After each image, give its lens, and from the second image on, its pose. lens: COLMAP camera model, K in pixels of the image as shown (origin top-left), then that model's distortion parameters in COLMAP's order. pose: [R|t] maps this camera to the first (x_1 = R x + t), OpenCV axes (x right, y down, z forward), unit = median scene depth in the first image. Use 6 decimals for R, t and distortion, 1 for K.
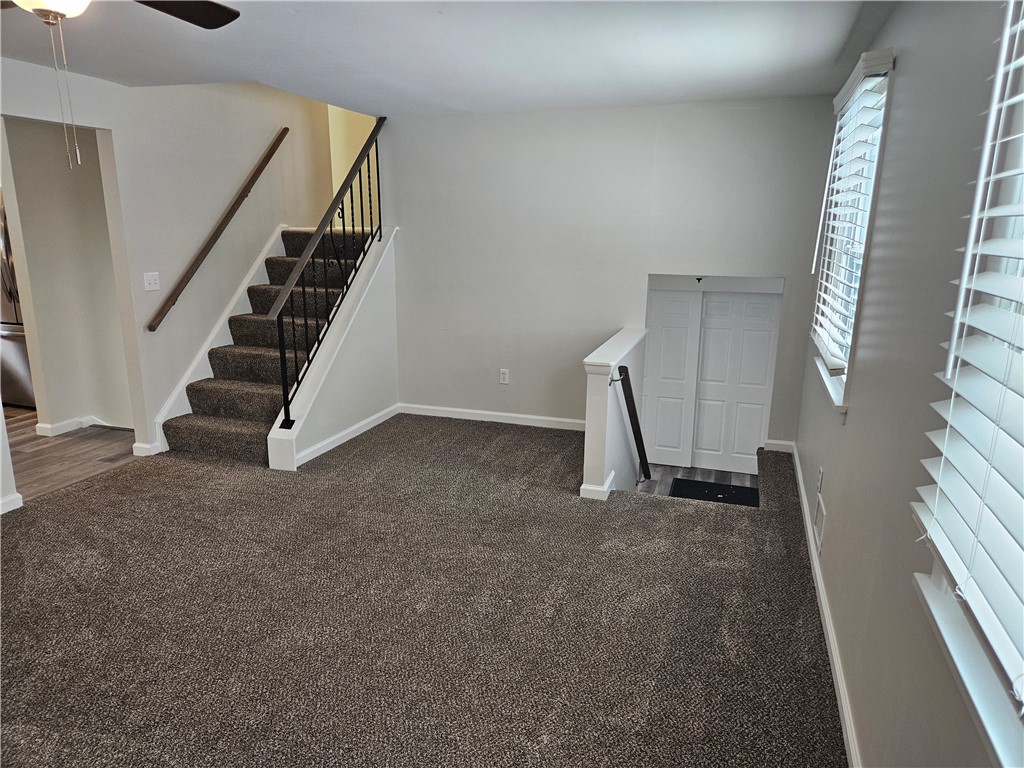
lens RADIAL K [[683.1, 0, 512.0], [0, 683.1, 384.0], [0, 0, 1]] dist [0.045612, -0.000813]
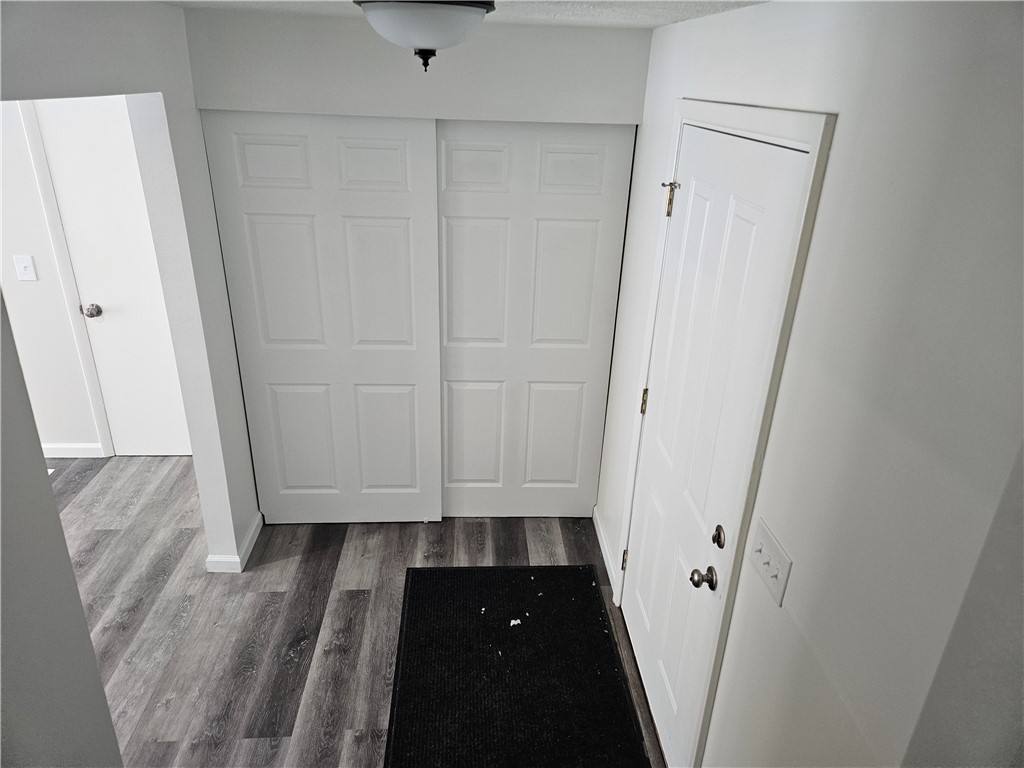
lens RADIAL K [[683.1, 0, 512.0], [0, 683.1, 384.0], [0, 0, 1]] dist [0.045612, -0.000813]
pose [[0.927493, -0.128601, 0.351024, 0.158206], [0.057029, 0.976651, 0.207123, -0.065846], [-0.369464, -0.172087, 0.913171, 0.590158]]
